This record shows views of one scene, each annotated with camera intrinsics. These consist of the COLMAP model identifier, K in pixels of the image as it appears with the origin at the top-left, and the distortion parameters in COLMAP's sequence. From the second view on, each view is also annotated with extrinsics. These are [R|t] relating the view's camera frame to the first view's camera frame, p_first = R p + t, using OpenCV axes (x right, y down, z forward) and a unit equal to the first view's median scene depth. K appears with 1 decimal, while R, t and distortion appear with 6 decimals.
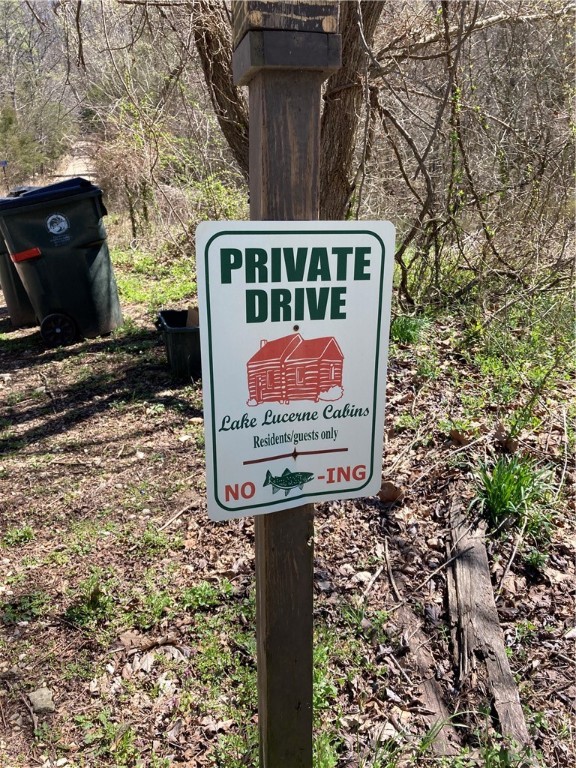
lens RADIAL K [[591.9, 0, 288.0], [0, 591.9, 384.0], [0, 0, 1]] dist [0.025817, -0.008896]
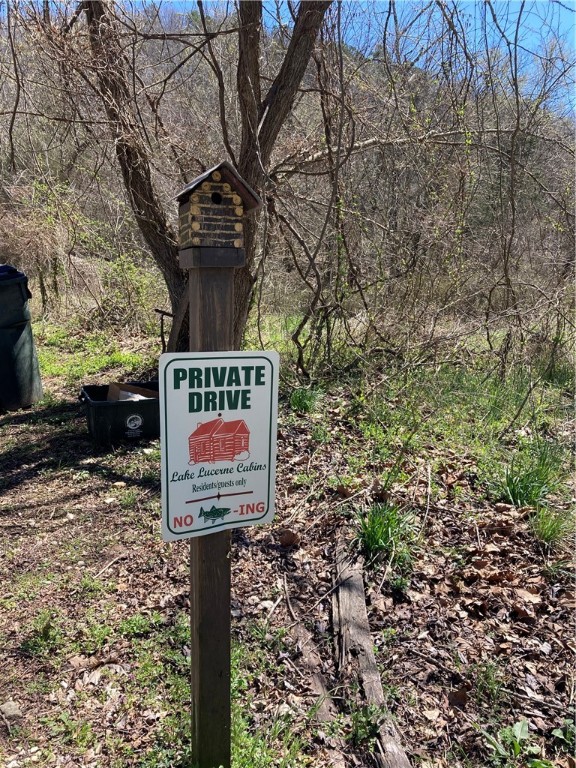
lens RADIAL K [[591.9, 0, 288.0], [0, 591.9, 384.0], [0, 0, 1]] dist [0.025817, -0.008896]
pose [[0.987239, -0.002814, 0.159221, -0.027232], [0.020071, 0.994069, -0.106881, -0.001541], [-0.157976, 0.108712, 0.981440, -0.284625]]
